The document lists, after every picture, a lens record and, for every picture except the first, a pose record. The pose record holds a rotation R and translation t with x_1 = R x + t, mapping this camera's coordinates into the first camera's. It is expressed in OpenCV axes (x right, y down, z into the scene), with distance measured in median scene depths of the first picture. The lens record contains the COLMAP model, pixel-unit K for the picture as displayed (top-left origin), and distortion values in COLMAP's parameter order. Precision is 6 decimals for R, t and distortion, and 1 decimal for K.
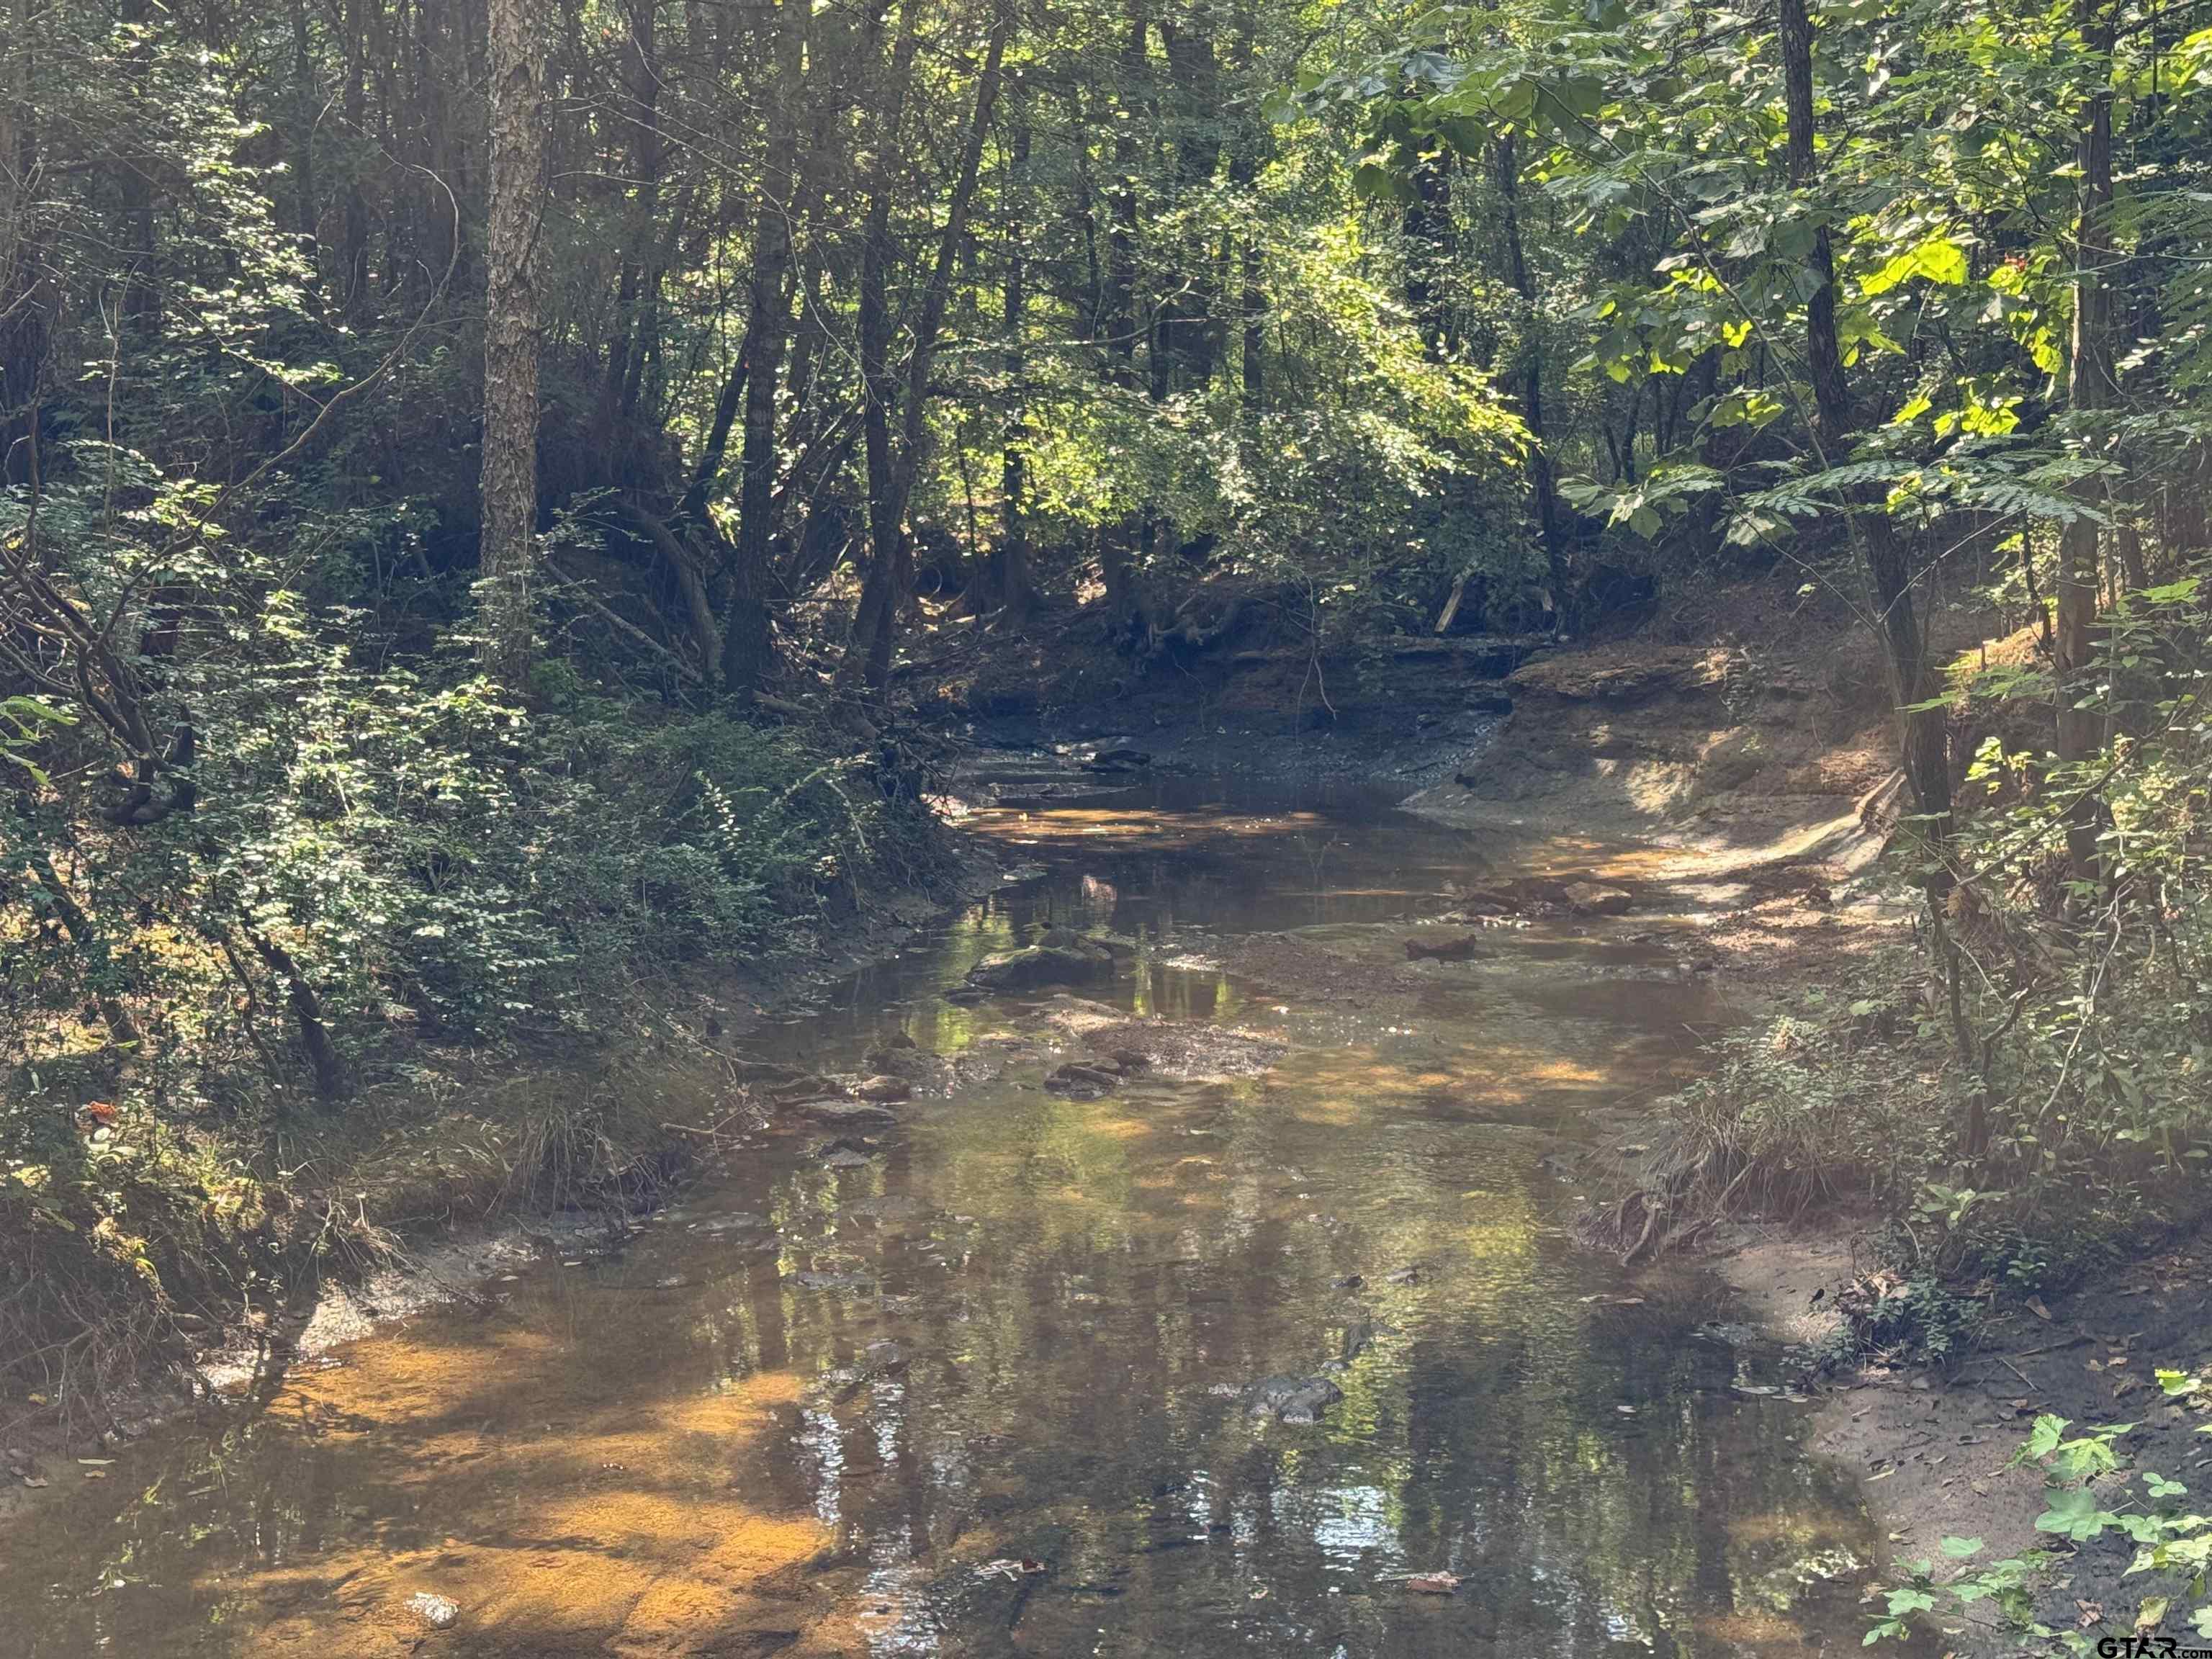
lens RADIAL K [[3080.4, 0, 1112.3], [0, 3080.4, 812.3], [0, 0, 1]] dist [0.127740, 0.000000]
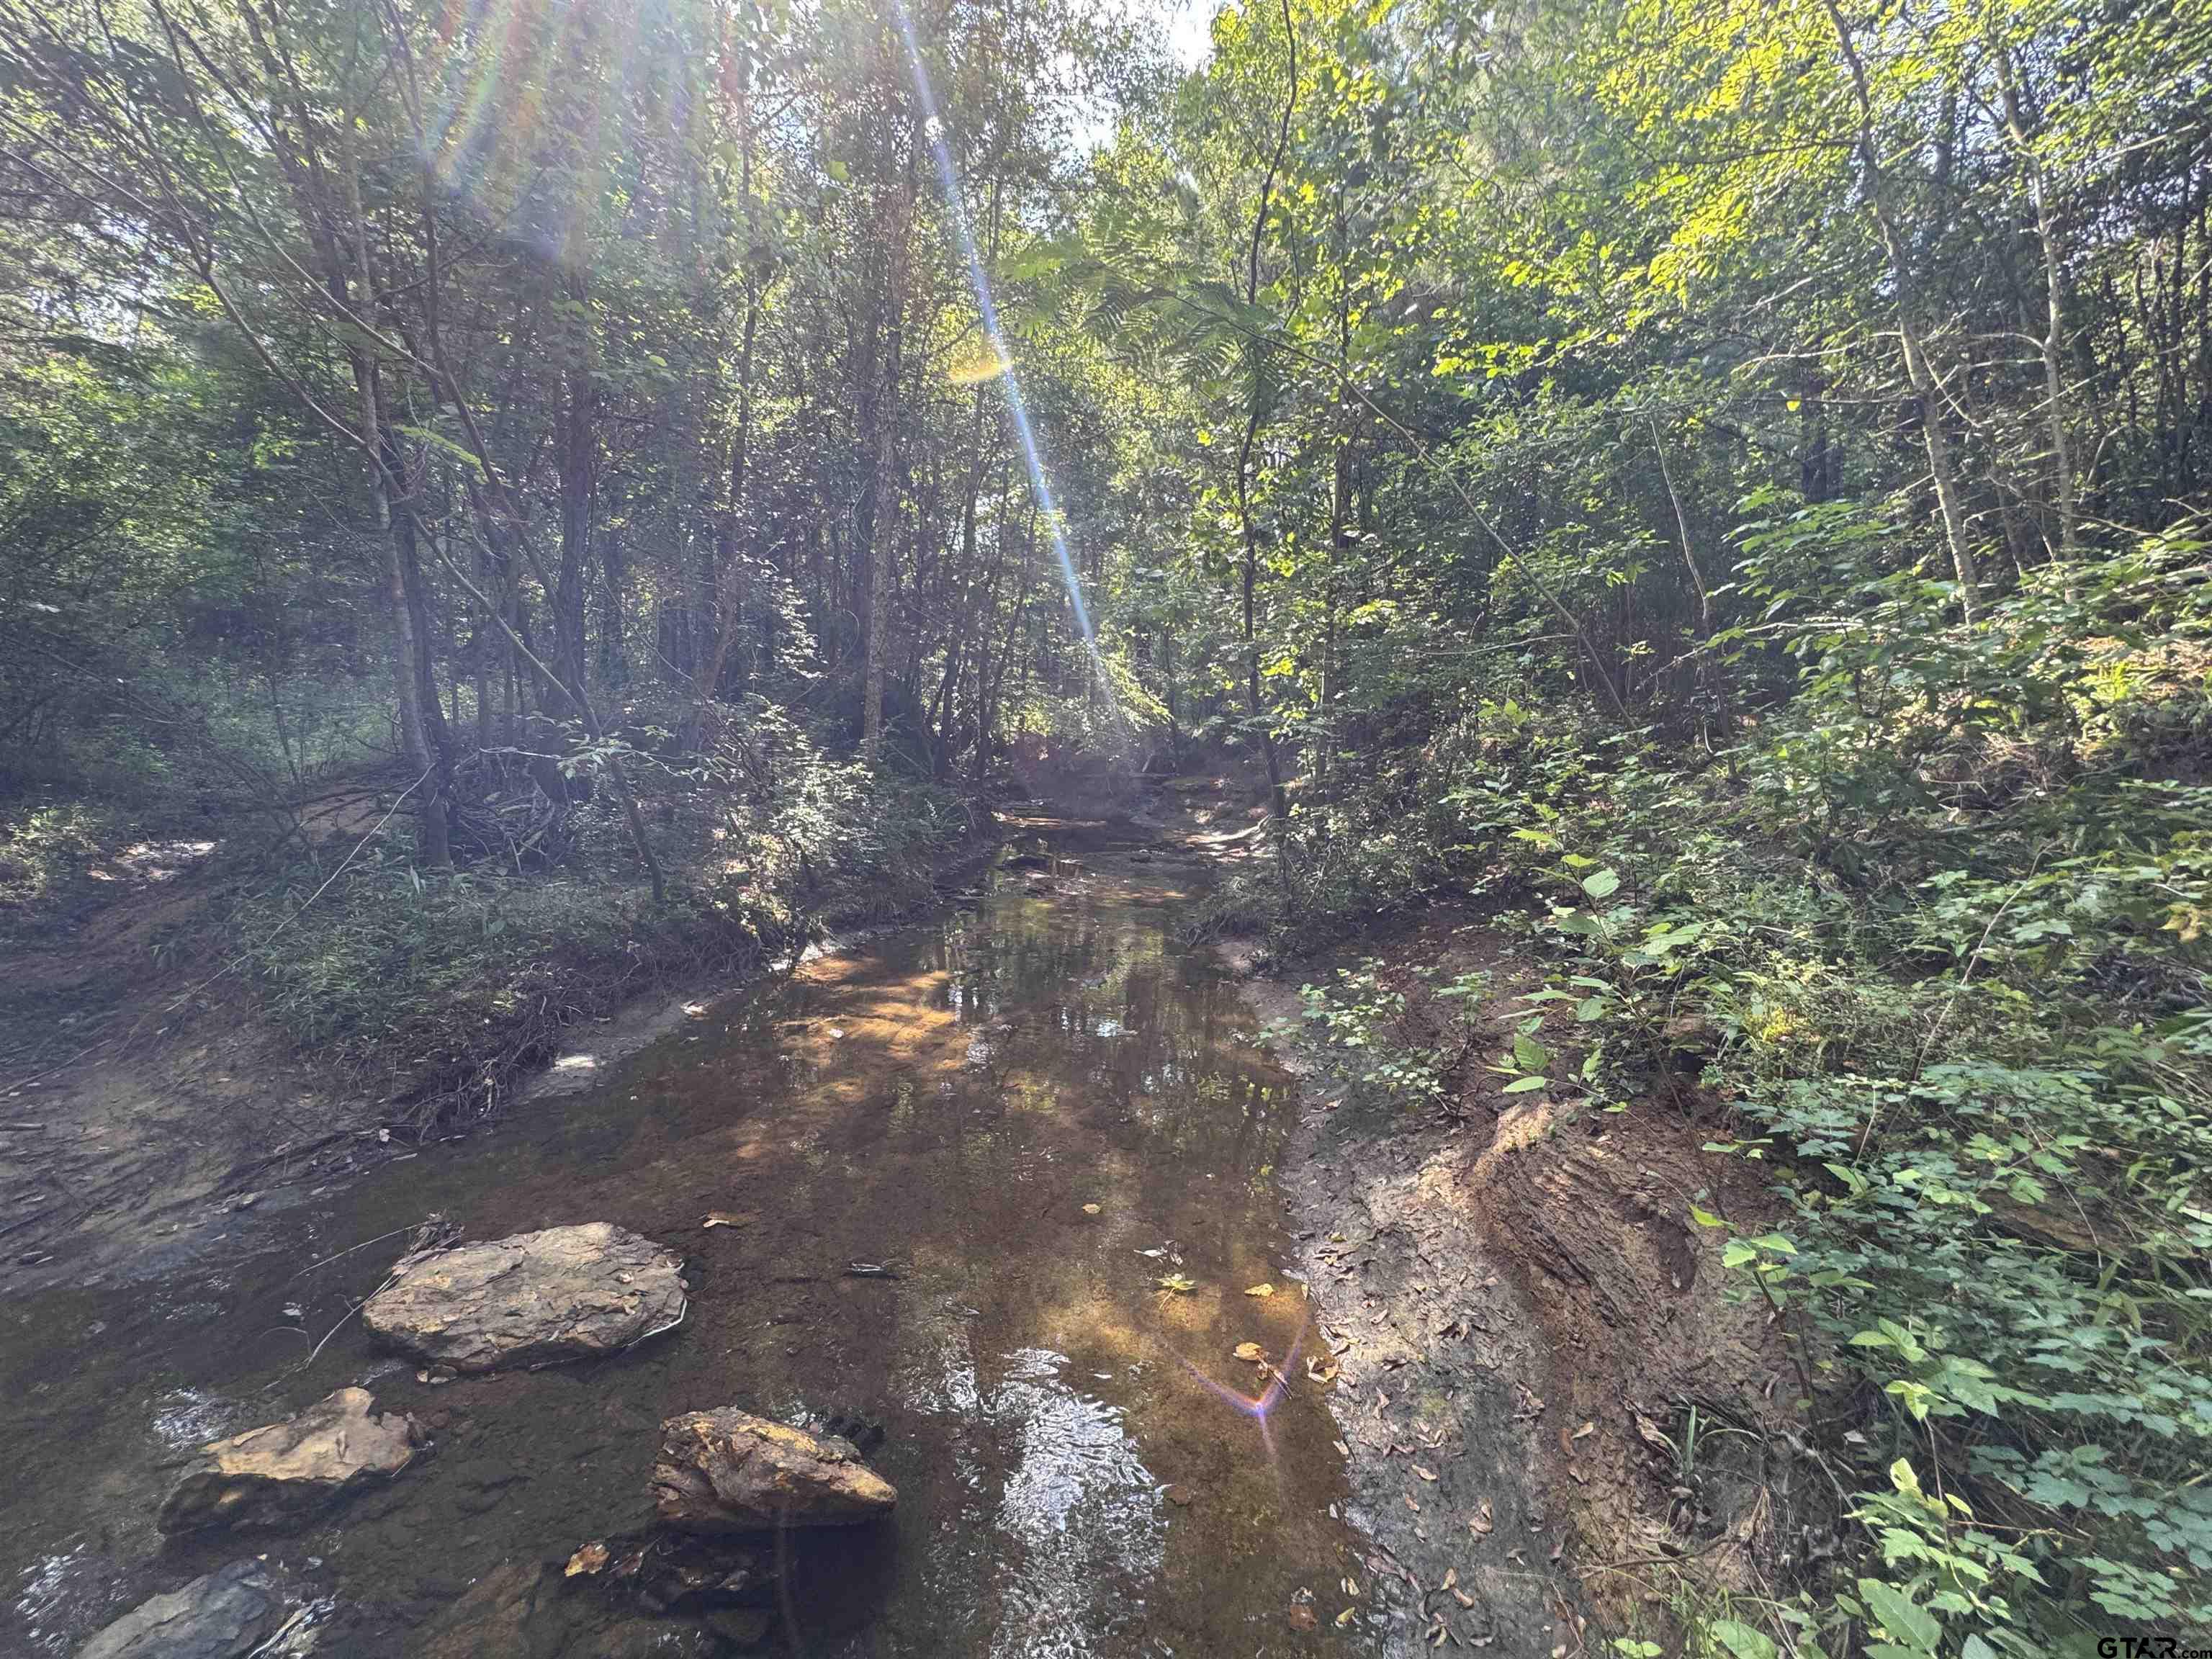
lens RADIAL K [[886.6, 0, 1107.7], [0, 886.6, 826.3], [0, 0, 1]] dist [-0.004300, -0.000120]
pose [[0.997069, 0.035494, 0.067780, 0.001404], [-0.035698, 0.999361, 0.001798, 0.008778], [-0.067673, -0.004212, 0.997699, 0.010344]]
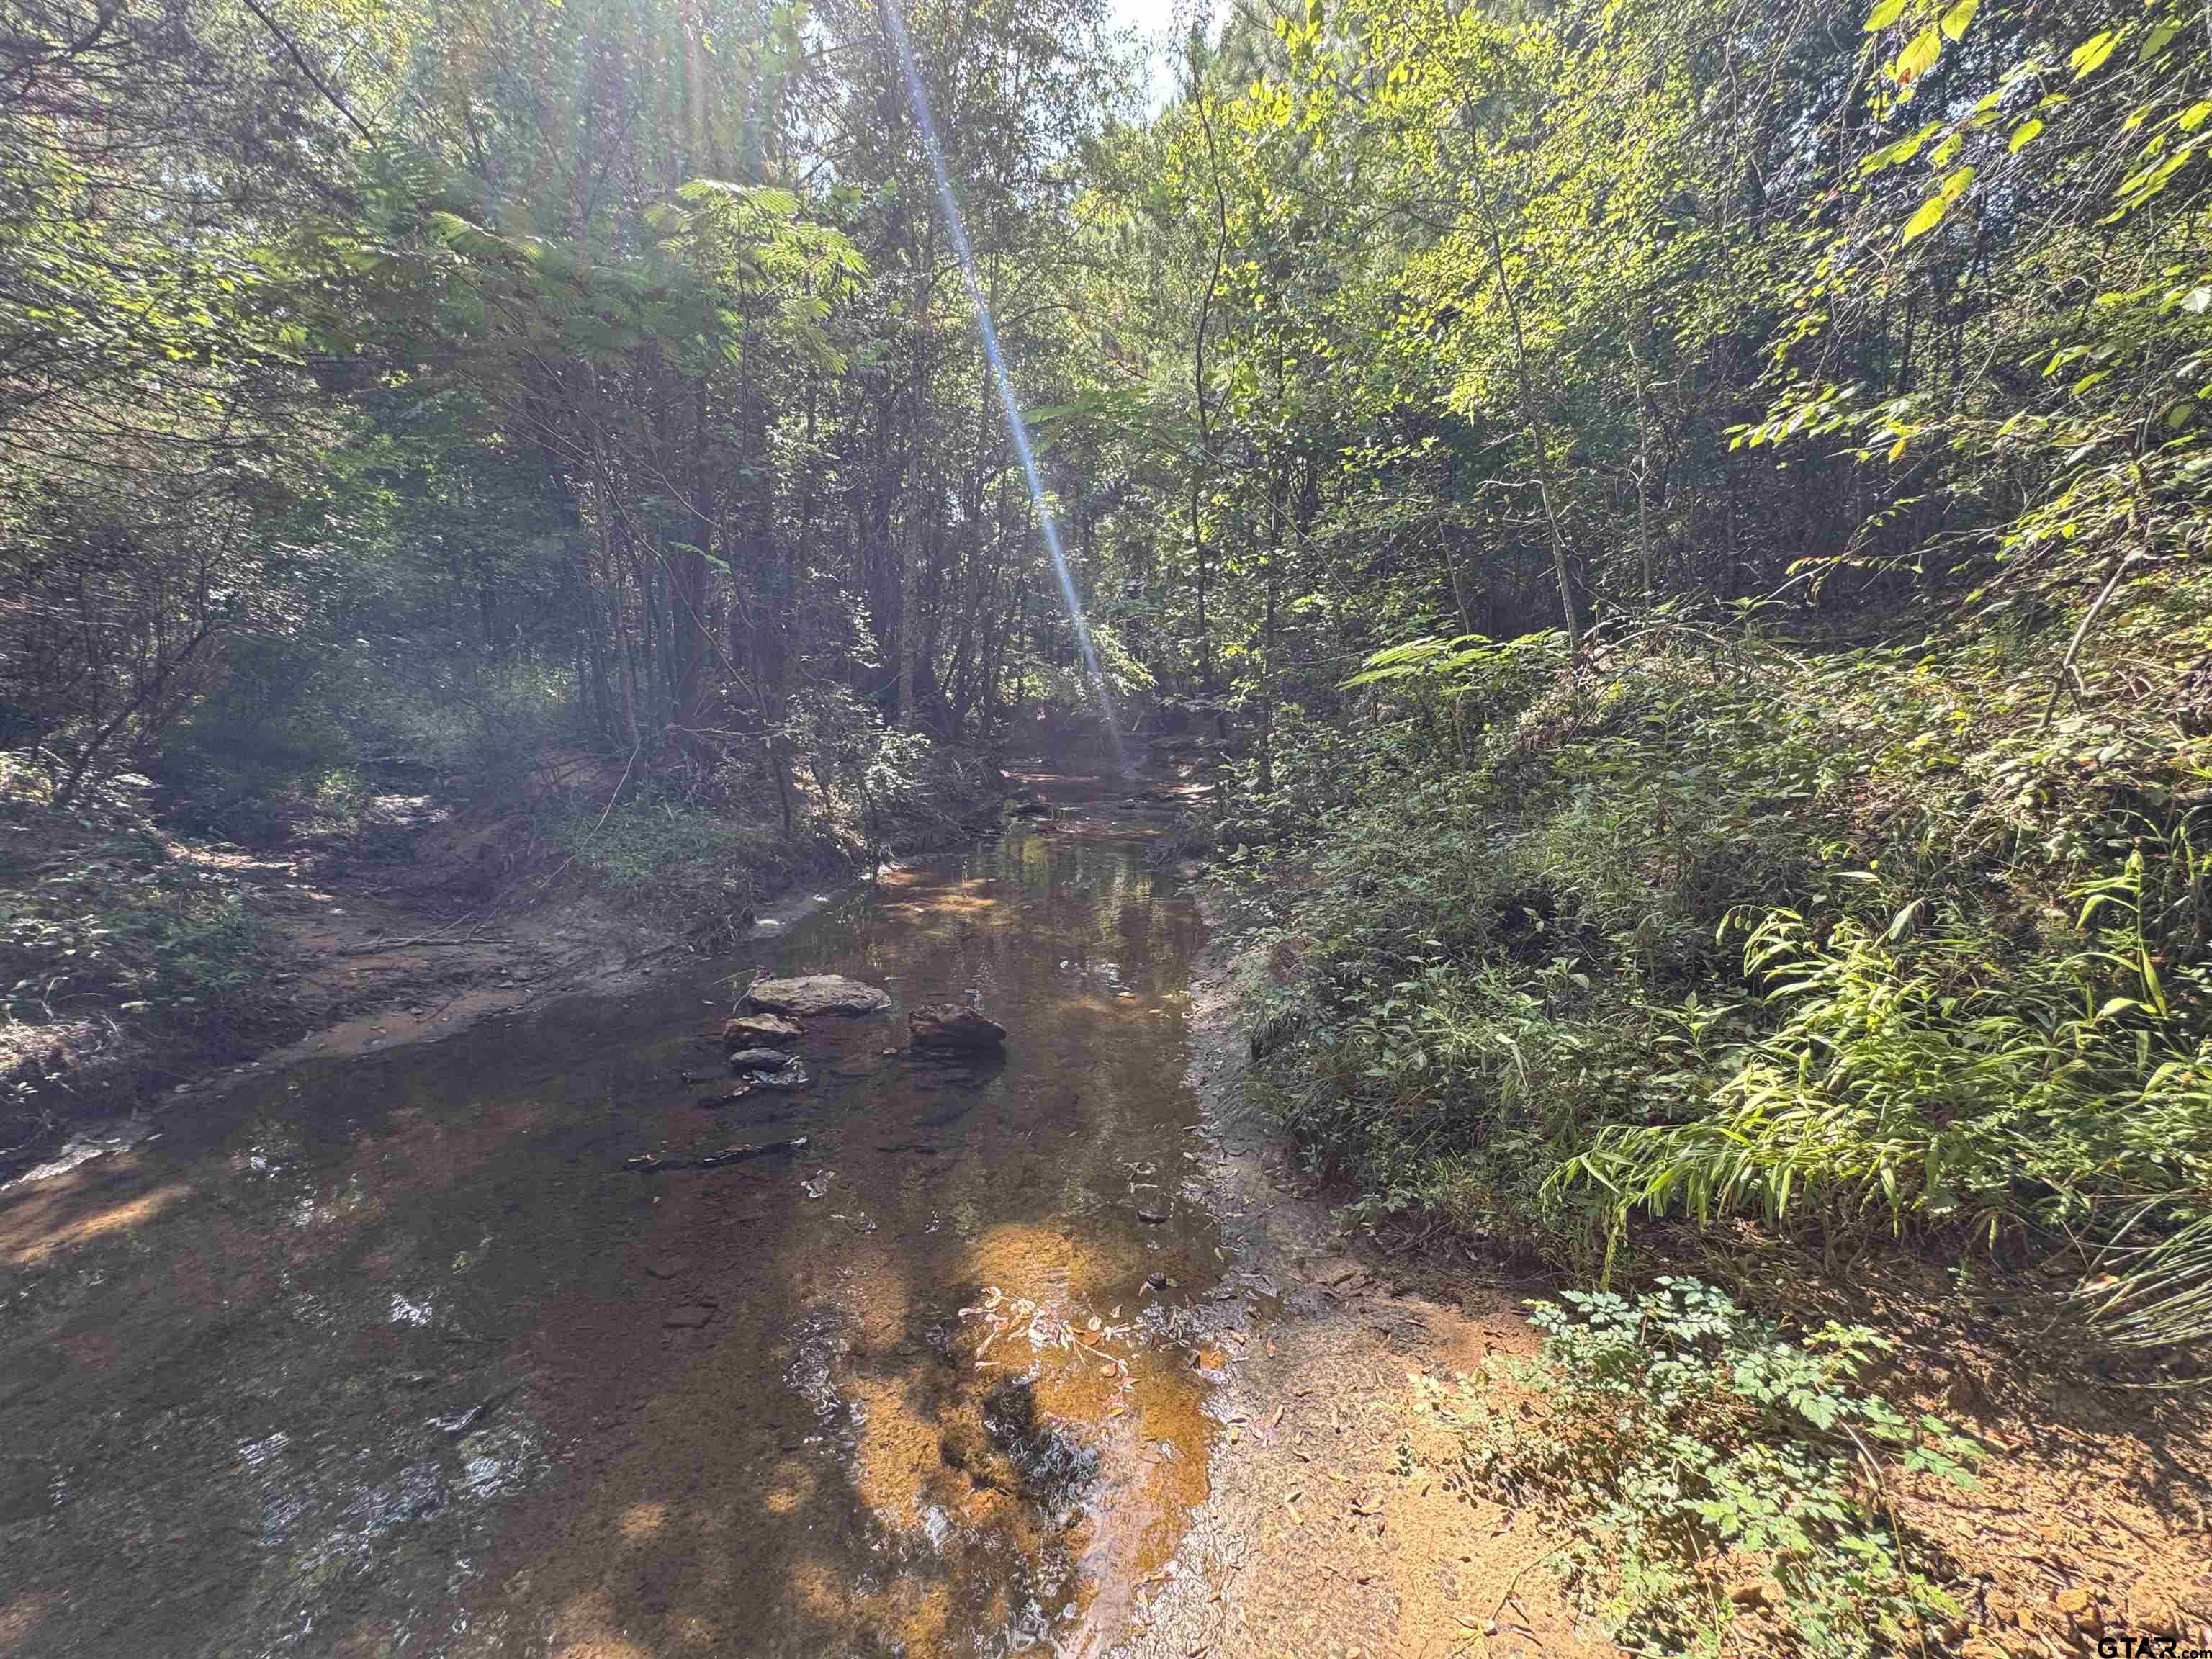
lens RADIAL K [[886.6, 0, 1114.6], [0, 886.6, 822.7], [0, 0, 1]] dist [-0.004300, -0.000120]
pose [[0.996544, 0.019065, 0.080845, -0.007369], [-0.022772, 0.998719, 0.045183, 0.016314], [-0.079880, -0.046868, 0.995702, -0.253745]]
